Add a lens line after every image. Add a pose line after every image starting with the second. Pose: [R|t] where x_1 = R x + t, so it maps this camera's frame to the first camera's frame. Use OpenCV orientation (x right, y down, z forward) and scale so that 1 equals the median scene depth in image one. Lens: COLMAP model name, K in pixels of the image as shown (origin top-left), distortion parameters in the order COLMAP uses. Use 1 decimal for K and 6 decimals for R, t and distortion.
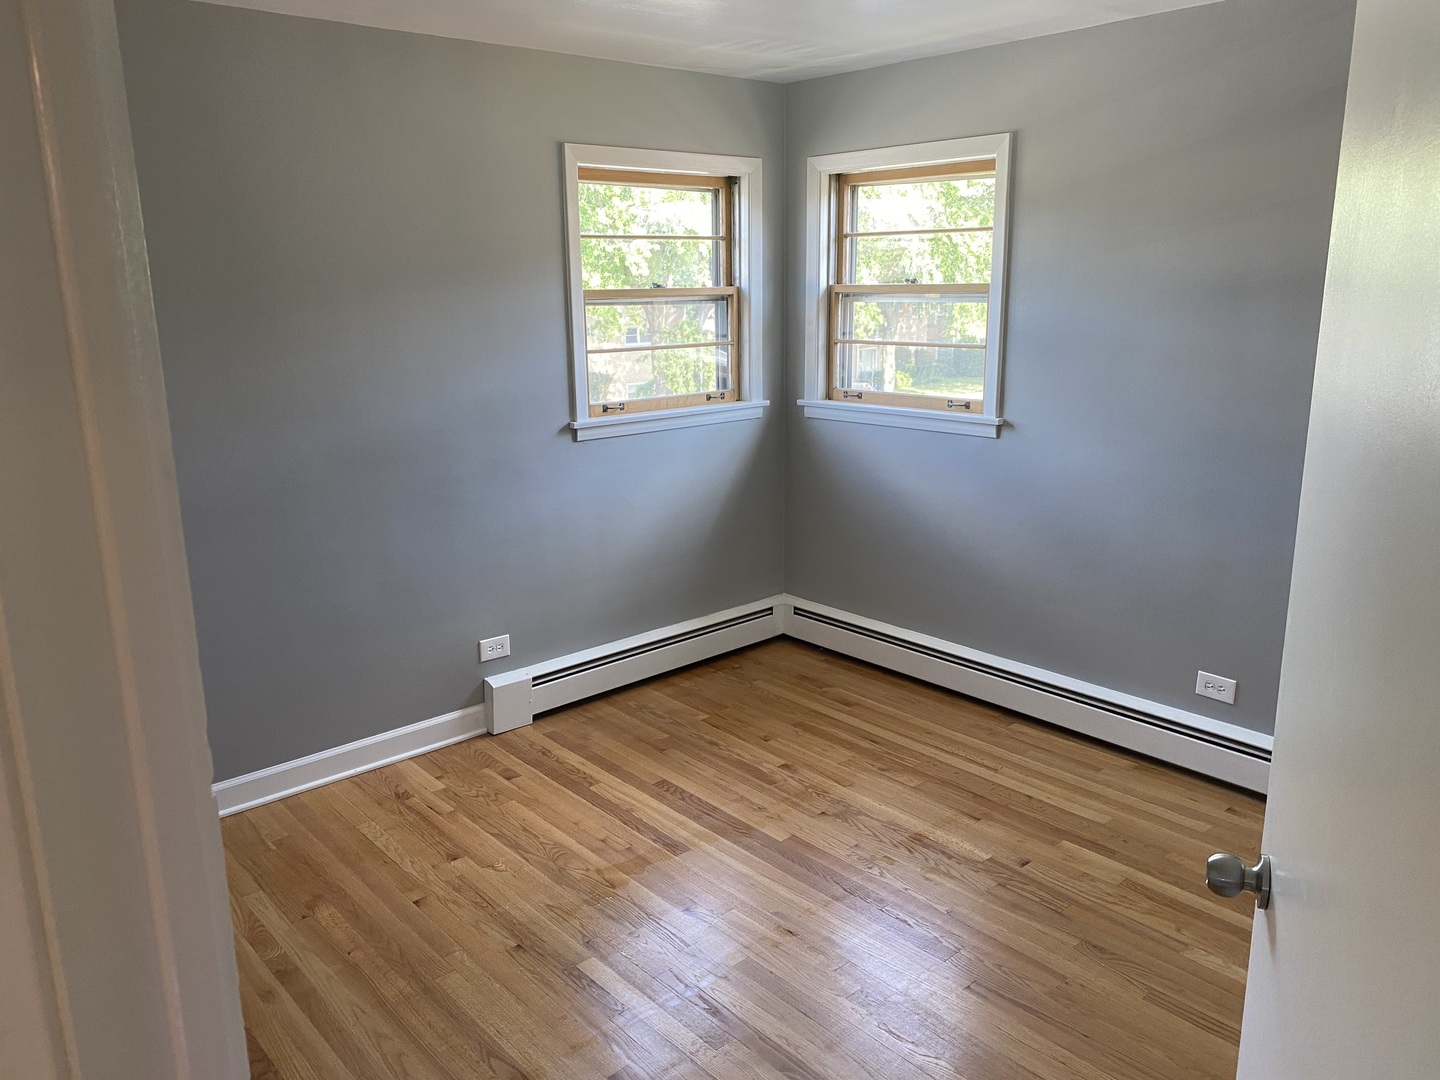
lens RADIAL K [[1104.2, 0, 711.9], [0, 1104.2, 537.8], [0, 0, 1]] dist [0.033583, -0.034913]
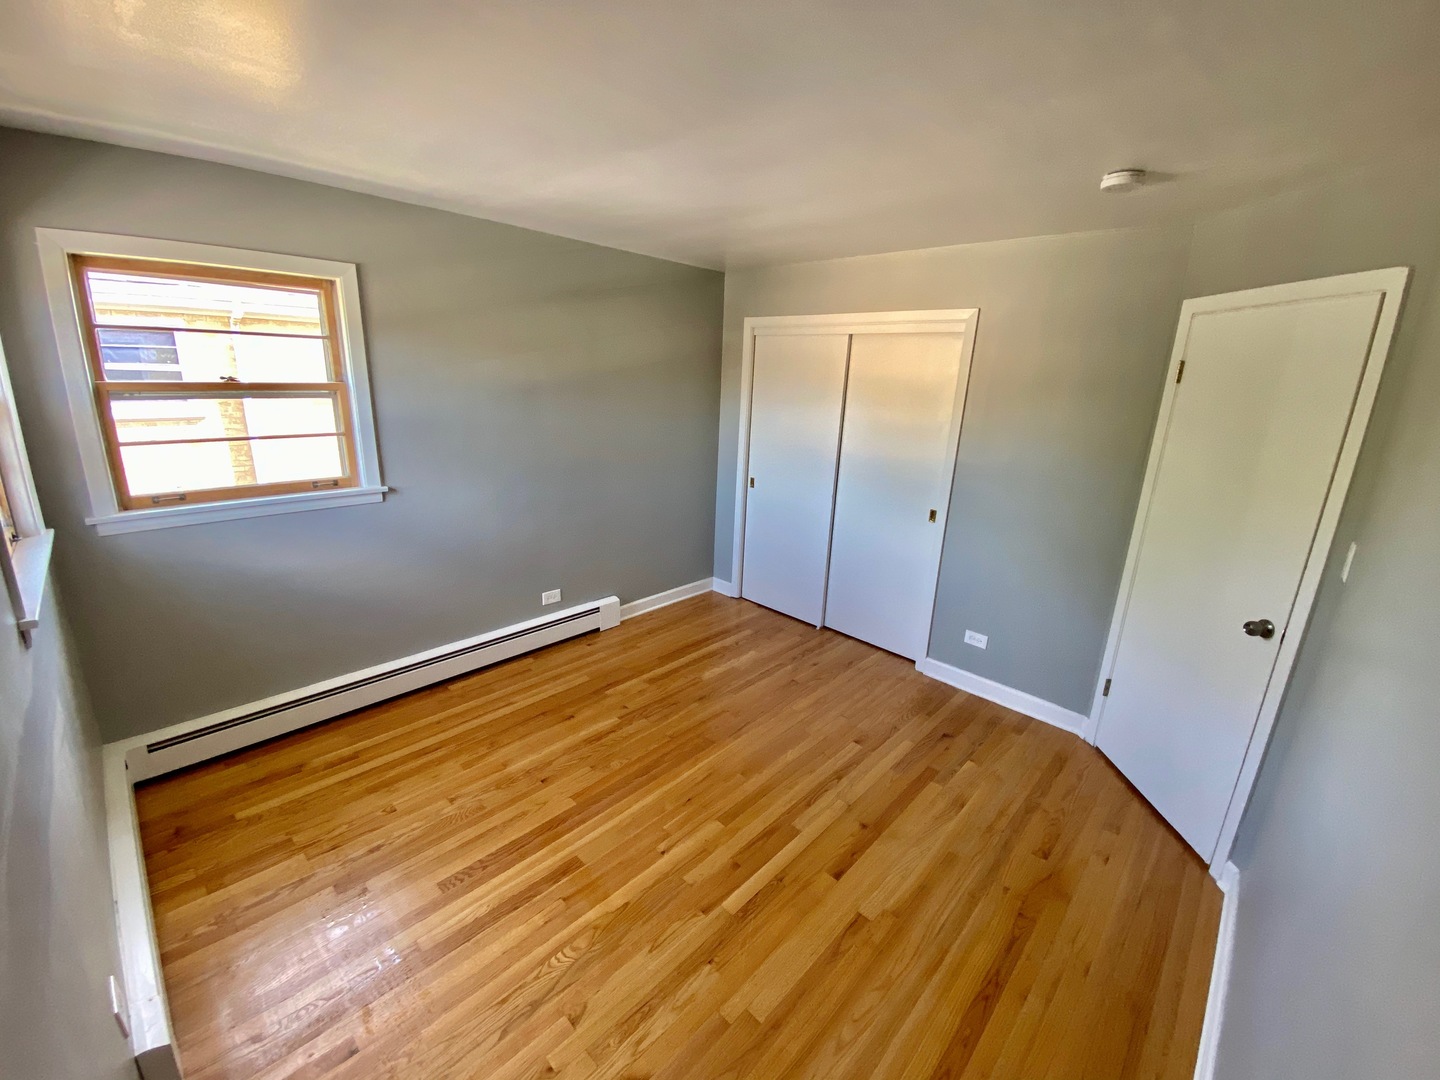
lens RADIAL K [[585.1, 0, 738.2], [0, 585.1, 531.1], [0, 0, 1]] dist [0.019156, -0.004673]
pose [[-0.083002, -0.256061, 0.963091, -0.519091], [0.215012, 0.939062, 0.268203, -0.173957], [-0.973078, 0.229338, -0.022888, 0.690333]]
